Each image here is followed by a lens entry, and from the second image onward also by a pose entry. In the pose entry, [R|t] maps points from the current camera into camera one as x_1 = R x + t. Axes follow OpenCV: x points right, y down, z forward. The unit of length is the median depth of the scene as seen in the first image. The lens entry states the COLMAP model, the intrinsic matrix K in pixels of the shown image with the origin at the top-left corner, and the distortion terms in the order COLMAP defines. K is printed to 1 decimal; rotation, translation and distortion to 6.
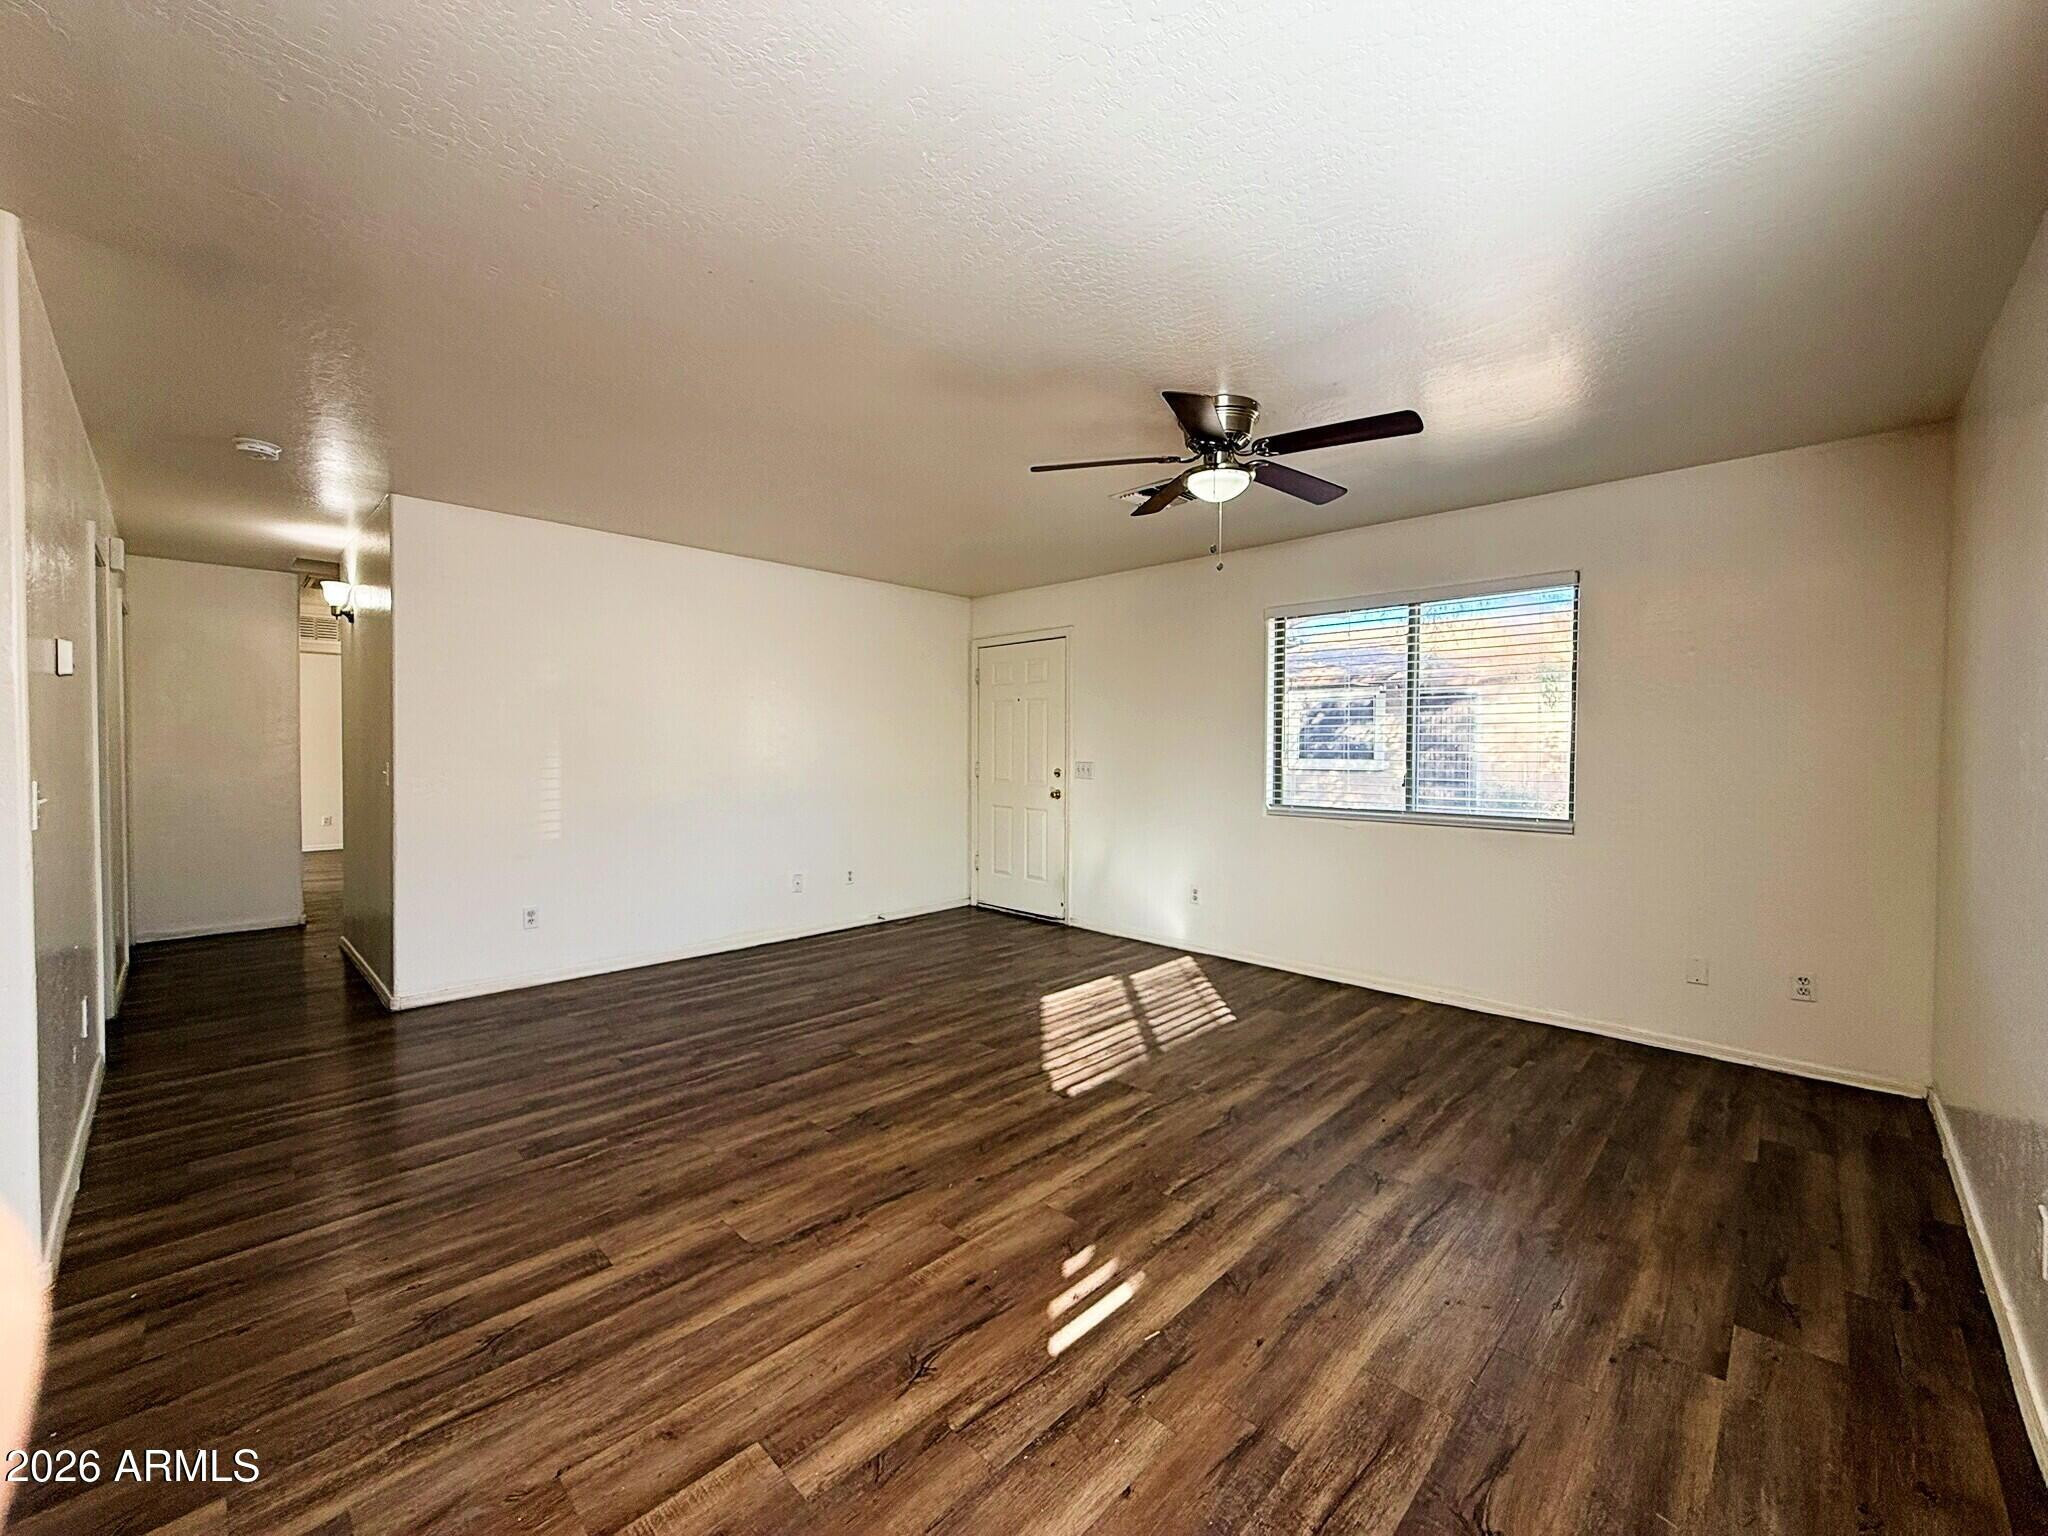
lens RADIAL K [[813.0, 0, 1017.5], [0, 813.0, 767.9], [0, 0, 1]] dist [0.000646, 0.000145]
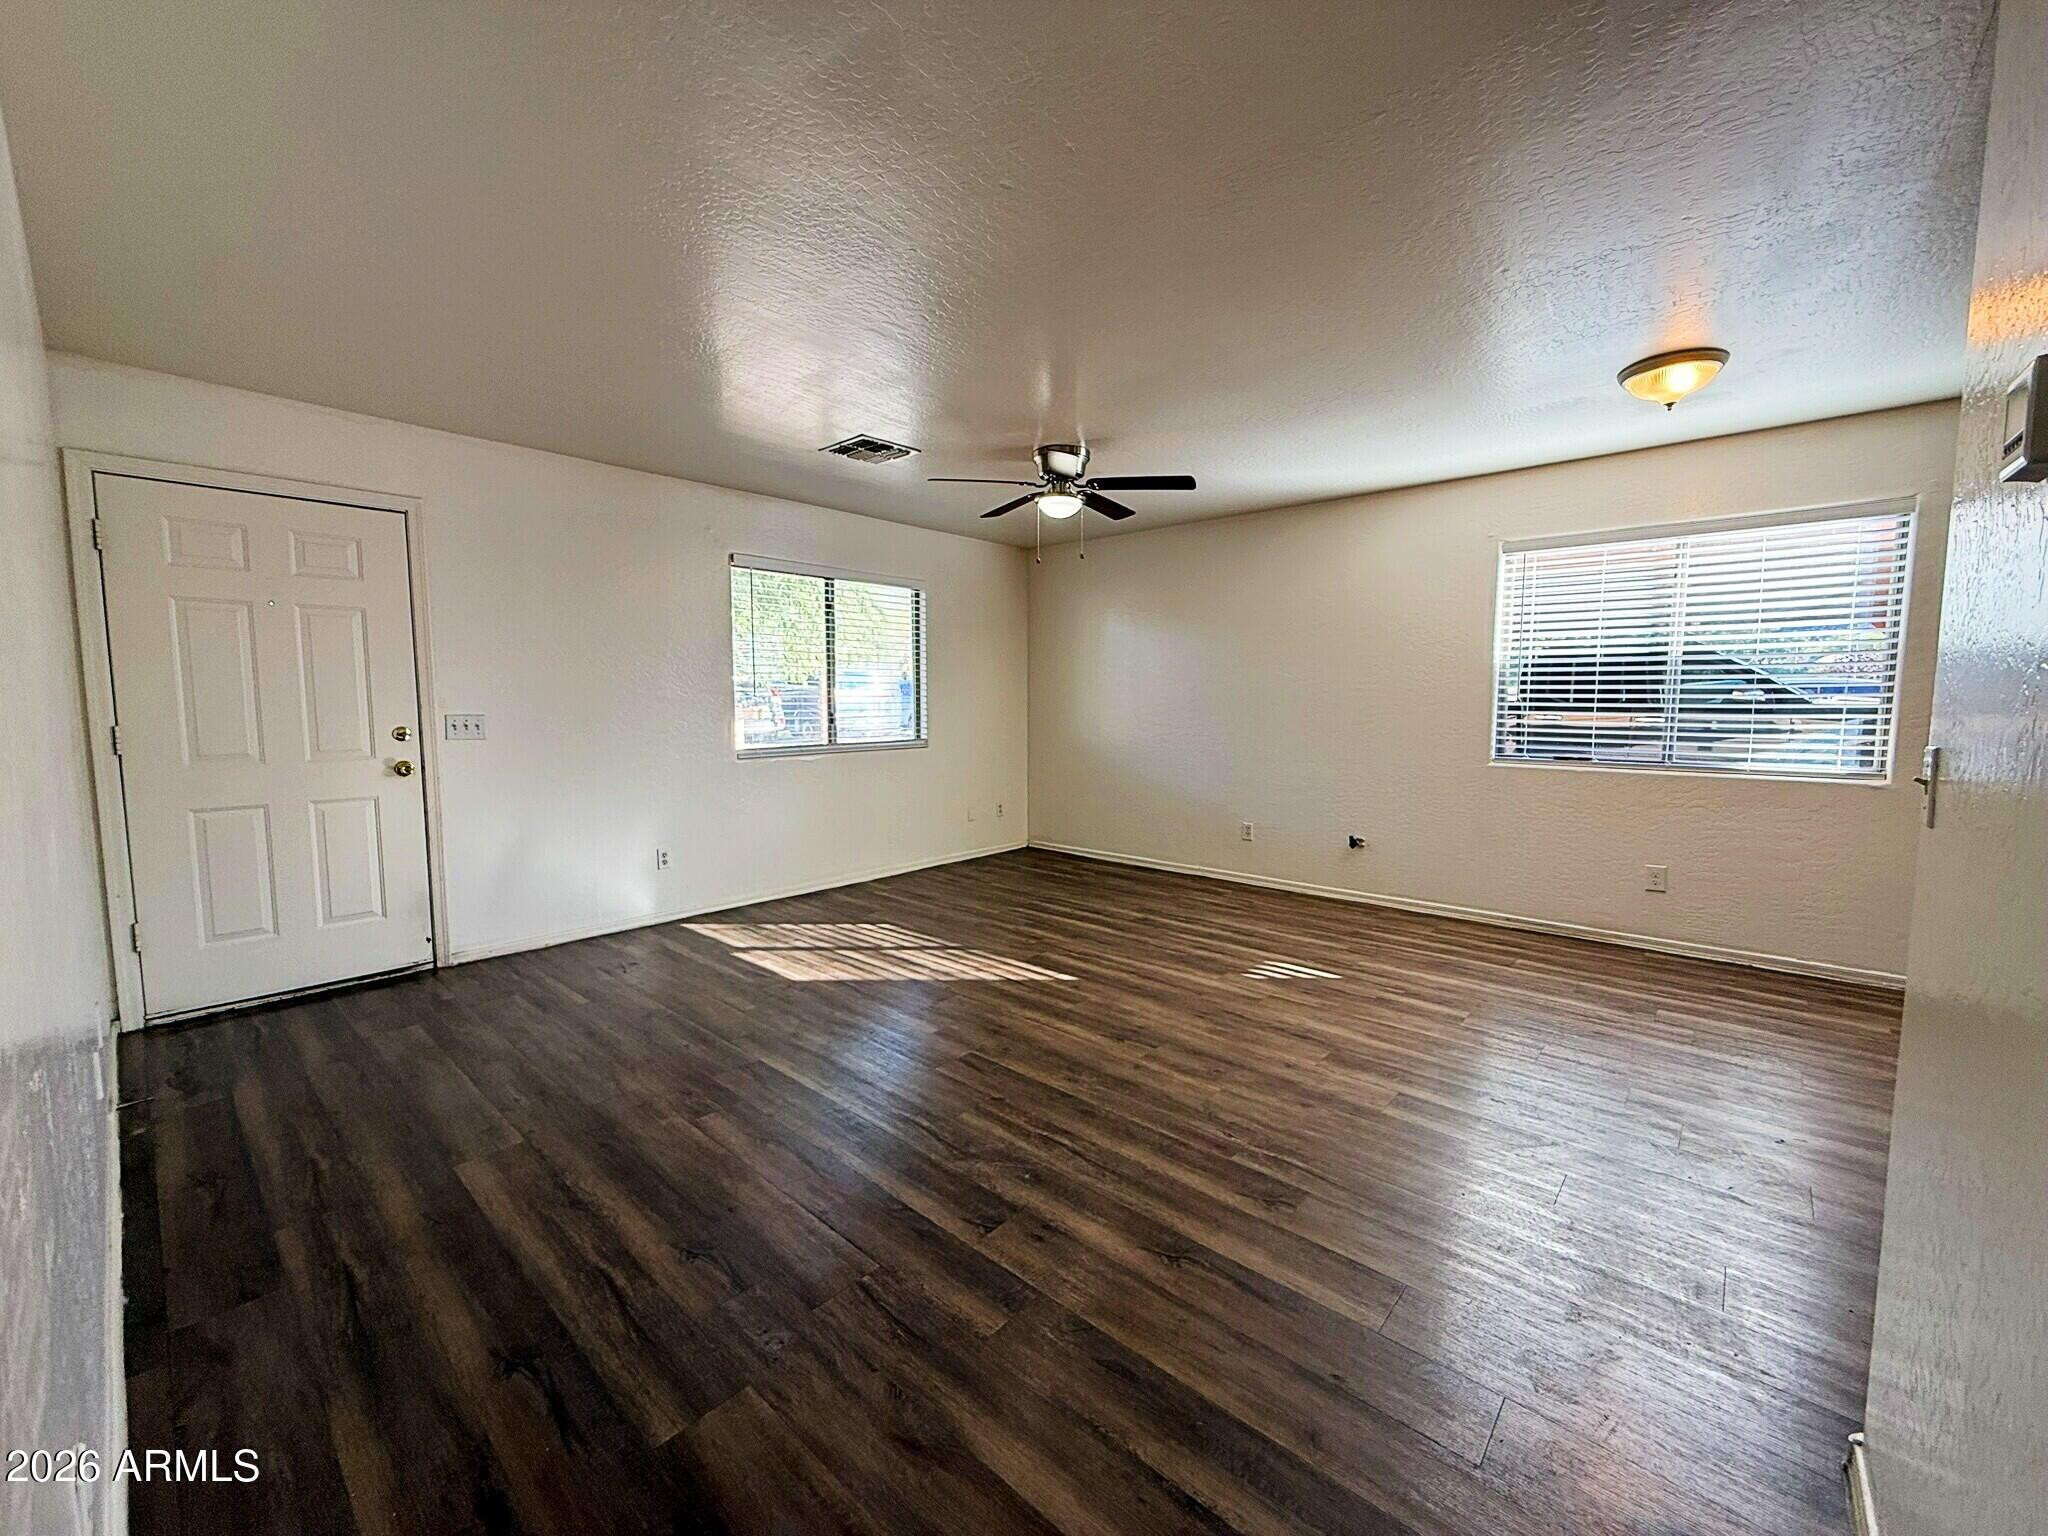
lens RADIAL K [[813.0, 0, 1017.5], [0, 813.0, 767.9], [0, 0, 1]] dist [0.000646, 0.000145]
pose [[-0.040637, -0.092419, 0.994891, -1.009568], [0.024109, 0.995333, 0.093445, -0.025198], [-0.998883, 0.027783, -0.038219, 0.965498]]
